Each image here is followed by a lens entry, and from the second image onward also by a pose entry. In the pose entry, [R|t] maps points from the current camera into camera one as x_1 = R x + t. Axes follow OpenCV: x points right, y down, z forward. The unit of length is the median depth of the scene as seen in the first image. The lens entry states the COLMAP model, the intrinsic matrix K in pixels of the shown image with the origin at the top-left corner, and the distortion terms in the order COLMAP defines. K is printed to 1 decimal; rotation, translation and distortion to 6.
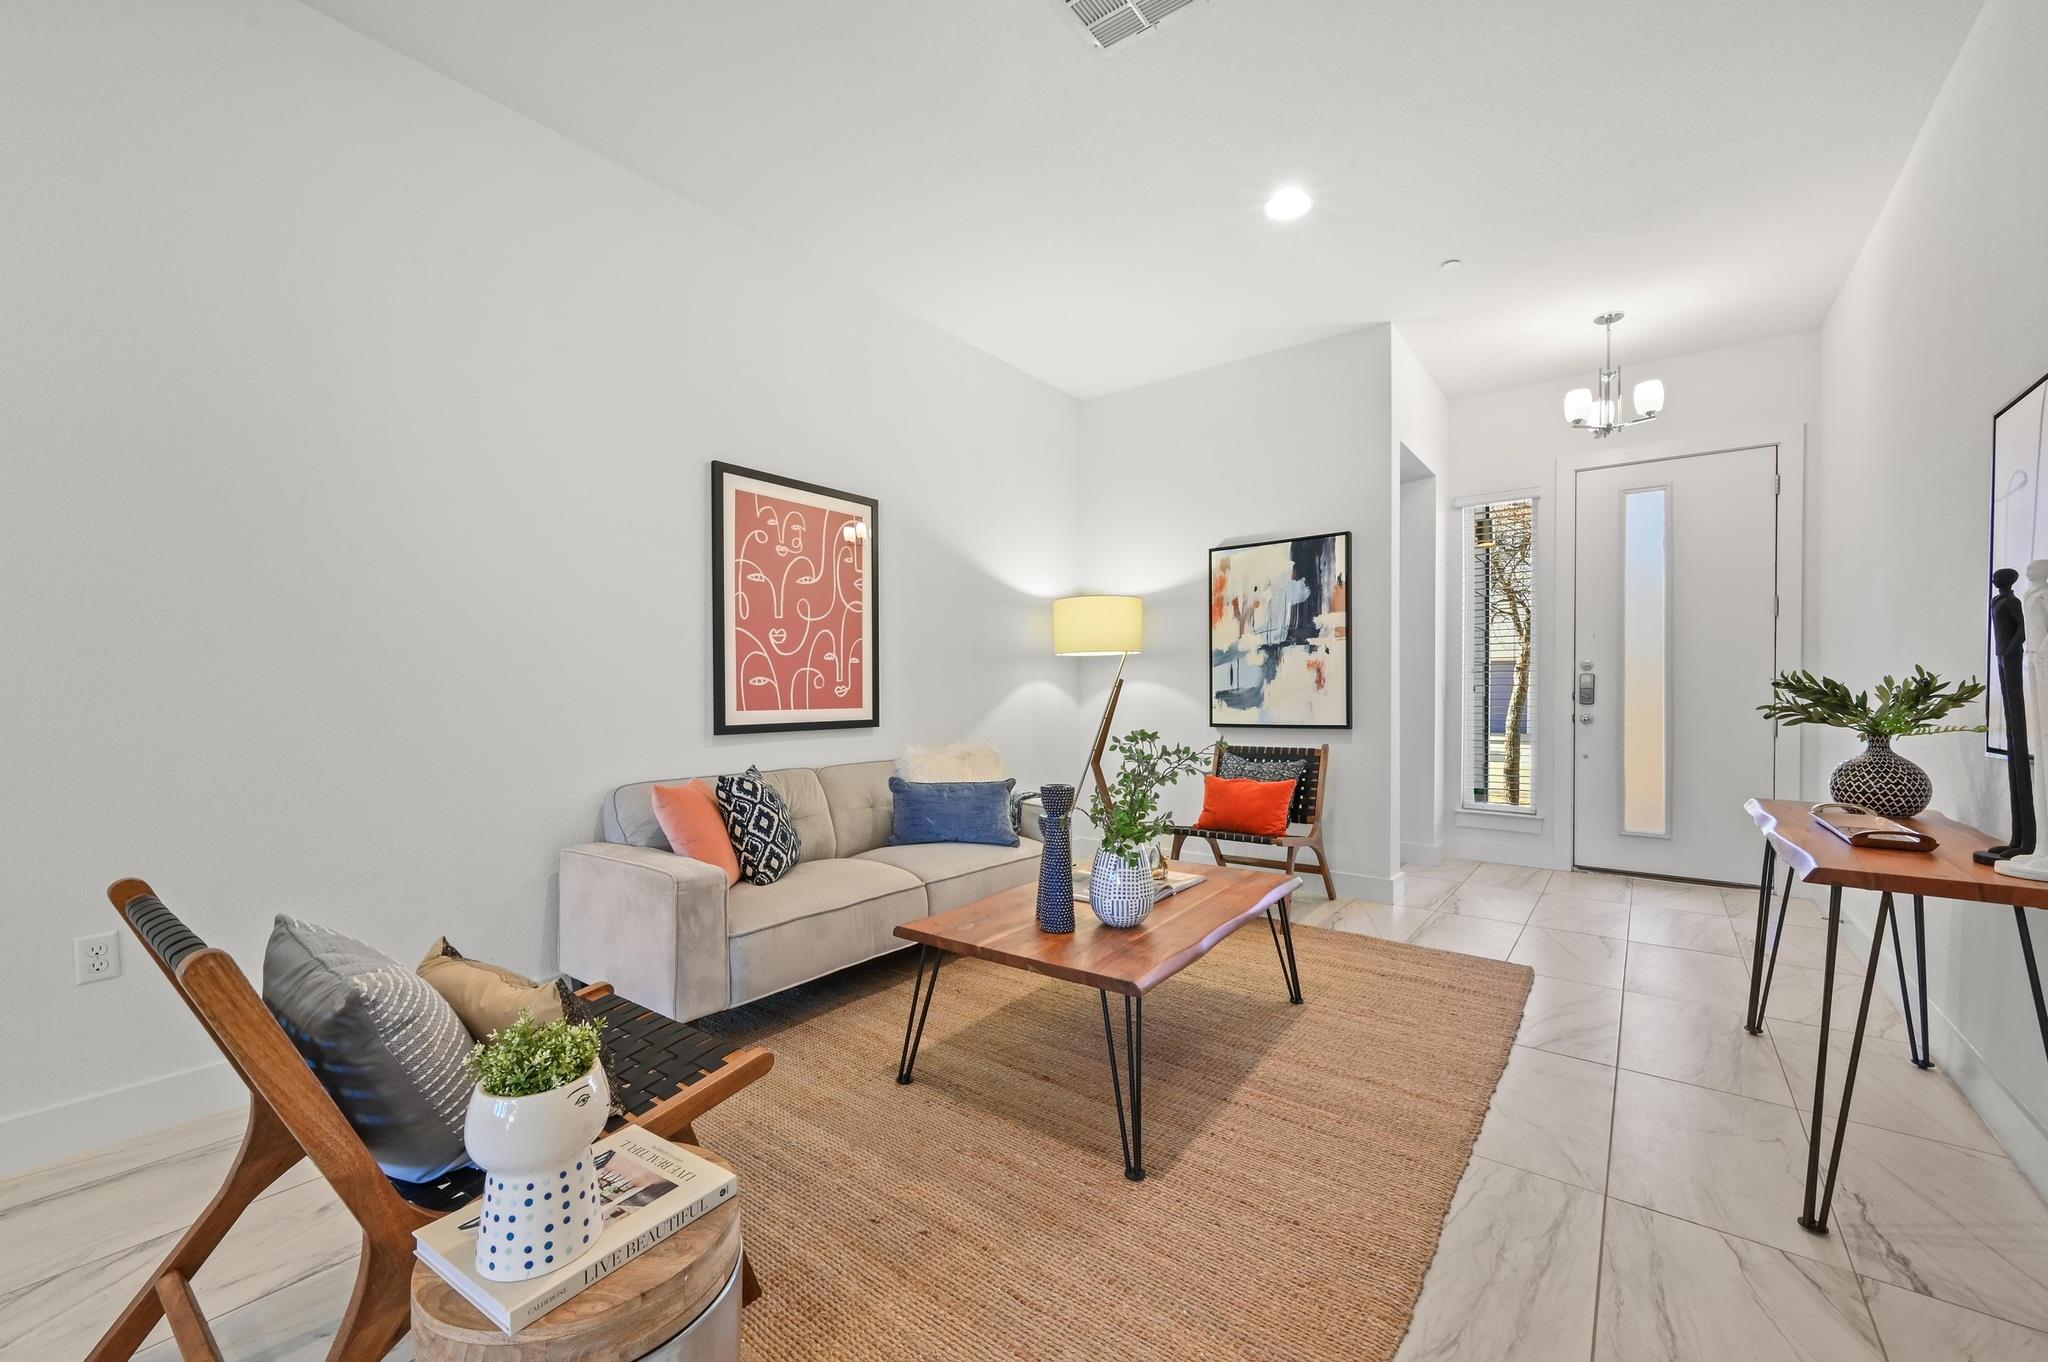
lens RADIAL K [[808.1, 0, 1024.8], [0, 808.1, 688.6], [0, 0, 1]] dist [0.002017, 0.000535]
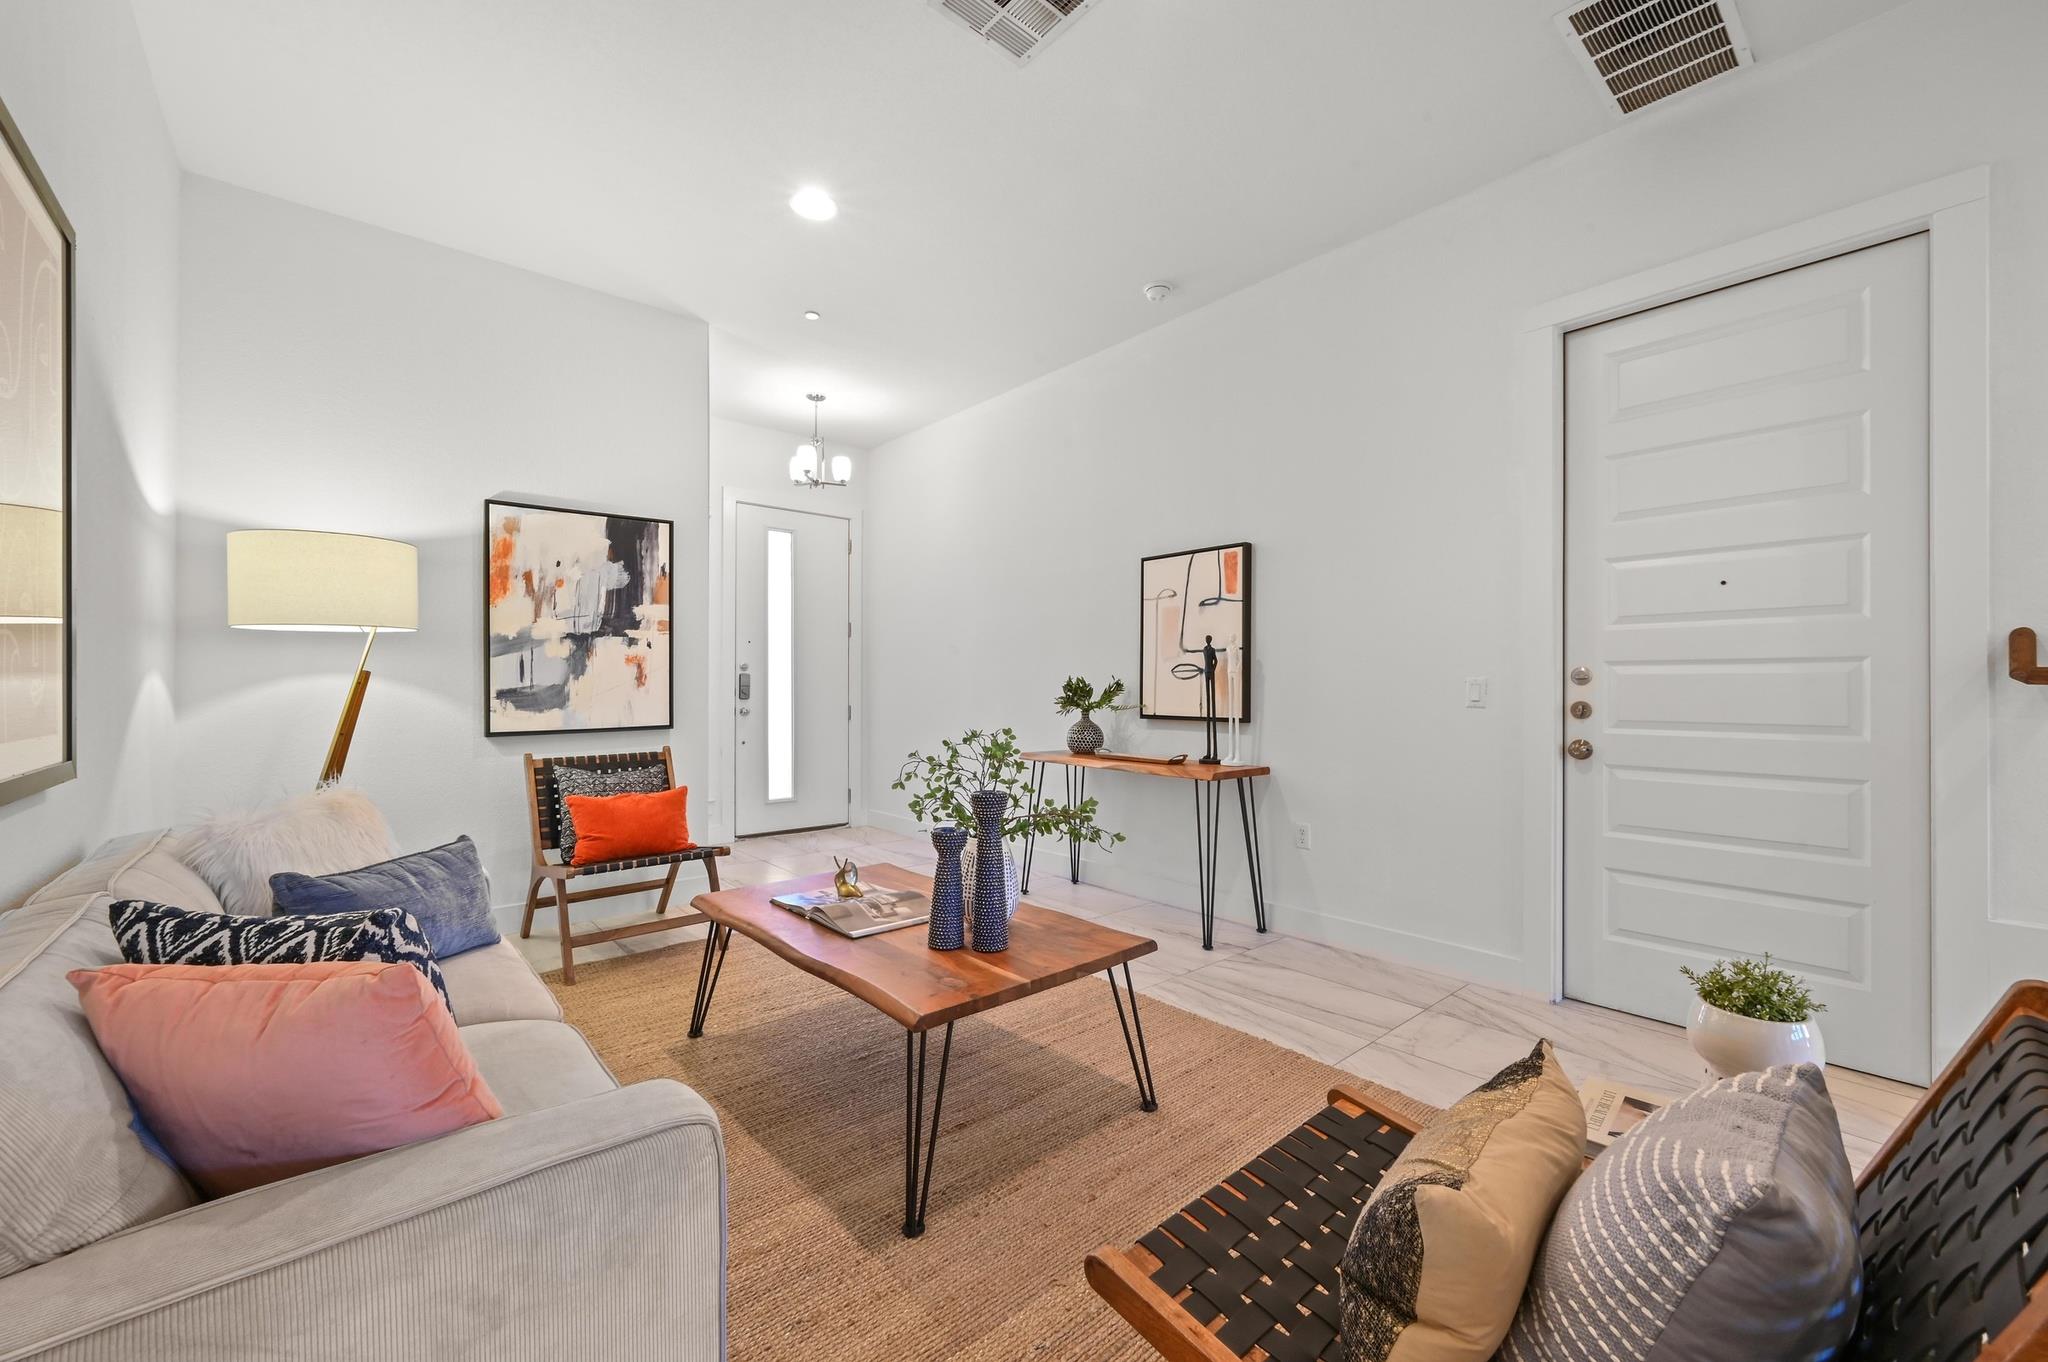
lens RADIAL K [[808.1, 0, 1018.4], [0, 808.1, 682.6], [0, 0, 1]] dist [0.002017, 0.000535]
pose [[0.210798, 0.002959, 0.977525, -0.426015], [-0.002200, 0.999994, -0.002553, -0.002400], [-0.977527, -0.001612, 0.210803, 0.384419]]
